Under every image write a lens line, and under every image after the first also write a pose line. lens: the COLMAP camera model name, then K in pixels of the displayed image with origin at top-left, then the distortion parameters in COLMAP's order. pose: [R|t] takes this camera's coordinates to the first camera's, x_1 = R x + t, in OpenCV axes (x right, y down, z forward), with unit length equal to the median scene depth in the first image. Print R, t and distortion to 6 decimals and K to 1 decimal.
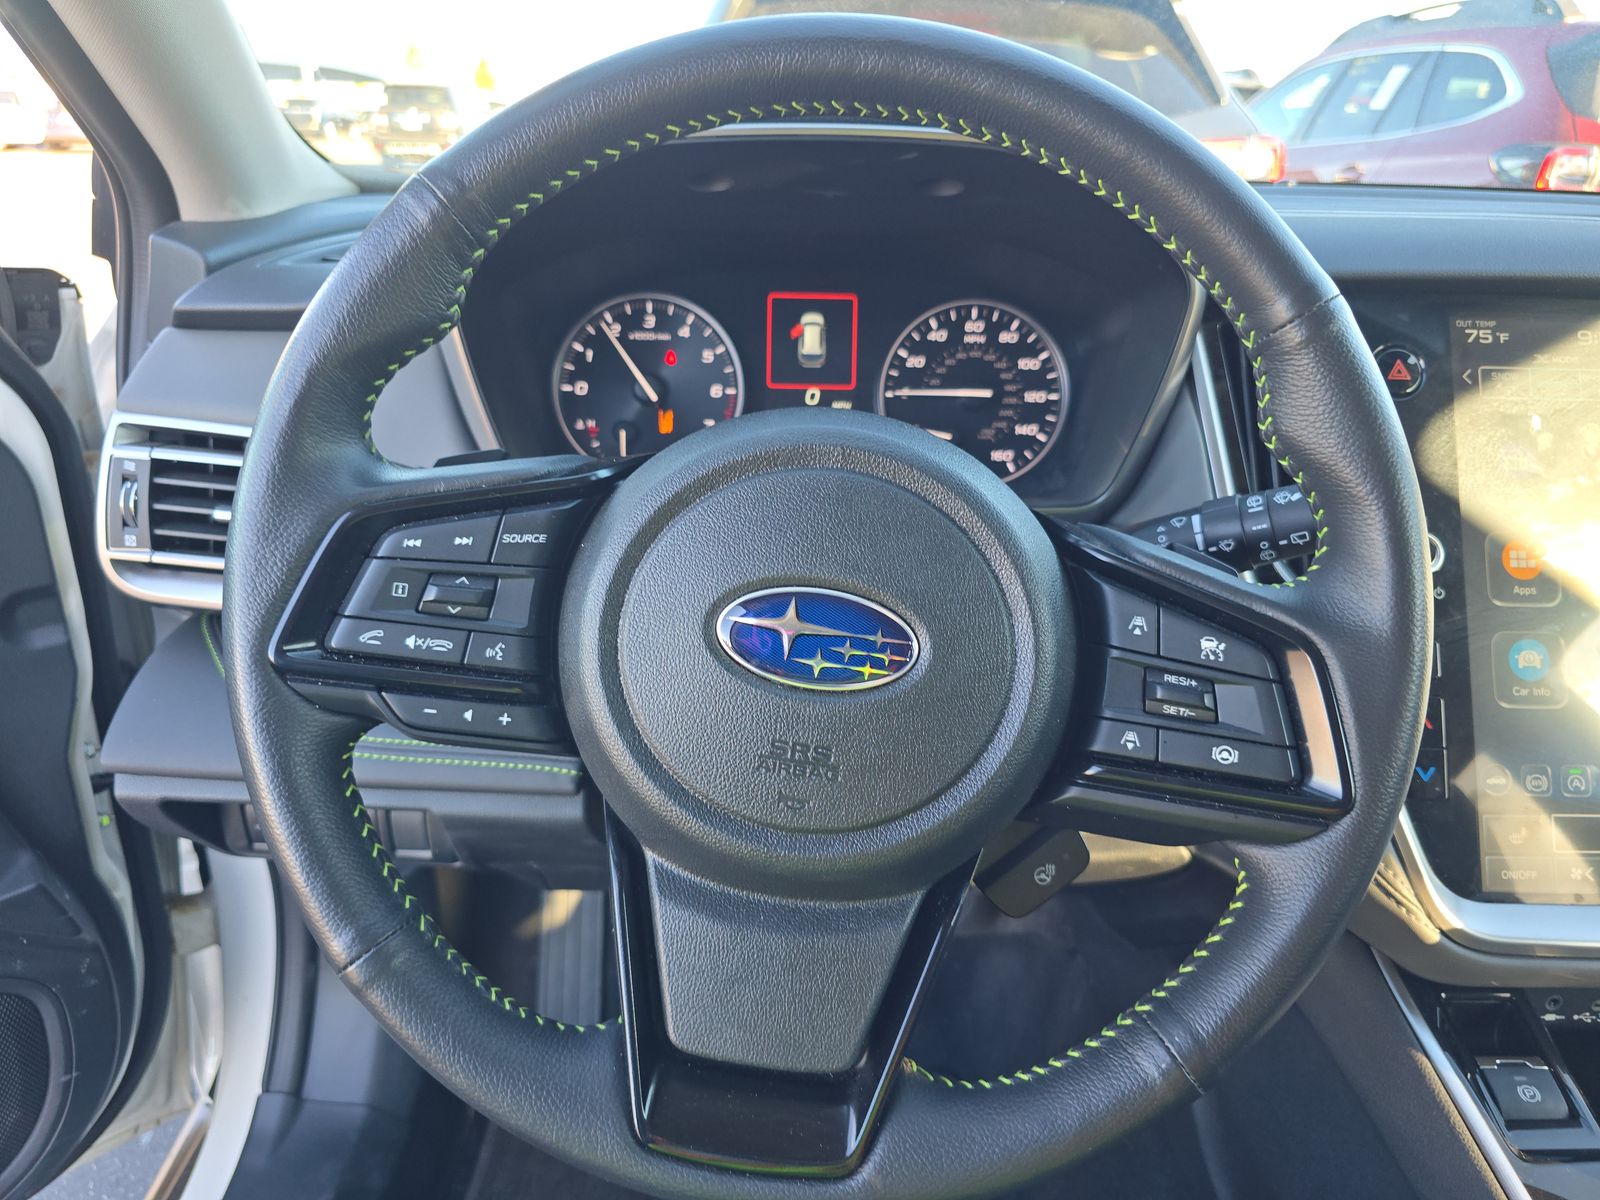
lens RADIAL K [[1073.8, 0, 804.7], [0, 1073.8, 609.7], [0, 0, 1]] dist [-0.000594, -0.002942]
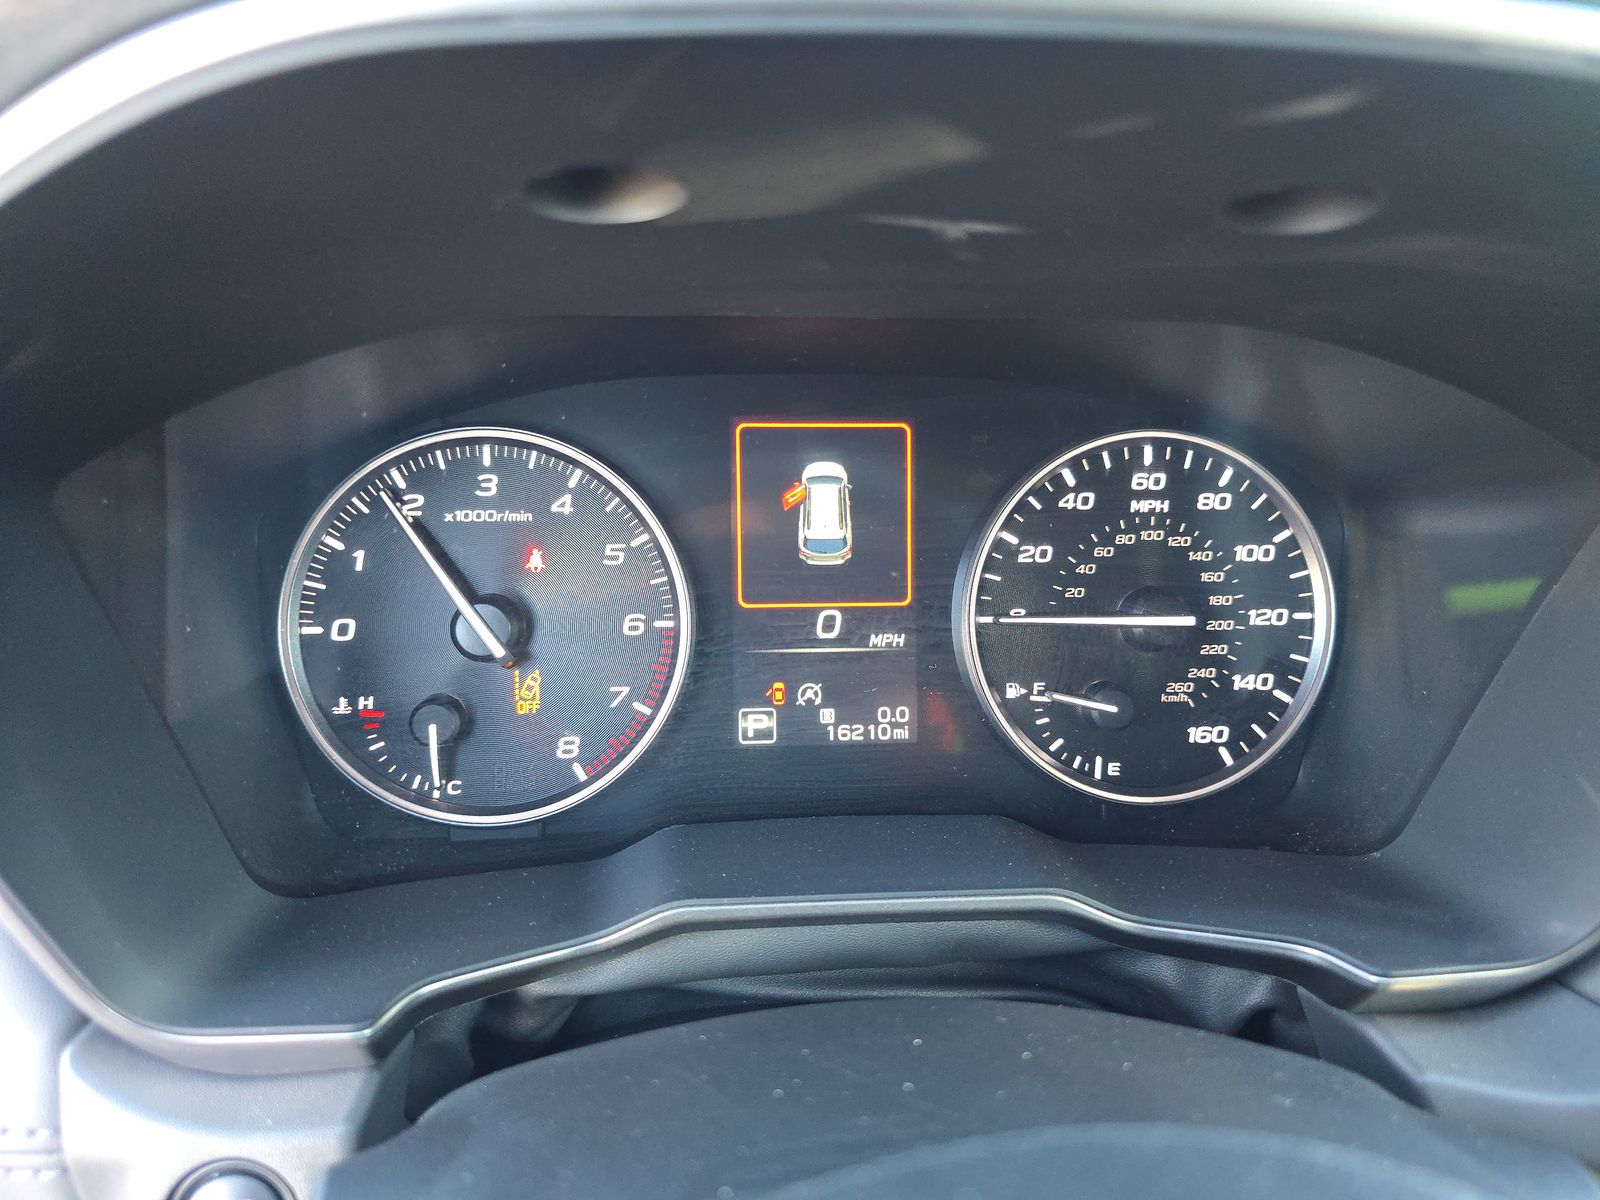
lens RADIAL K [[1073.8, 0, 798.0], [0, 1073.8, 588.5], [0, 0, 1]] dist [-0.000594, -0.002942]
pose [[0.995284, -0.030461, 0.092092, -0.052899], [0.032973, 0.999121, -0.025887, -0.205727], [-0.091223, 0.028802, 0.995414, 0.515454]]
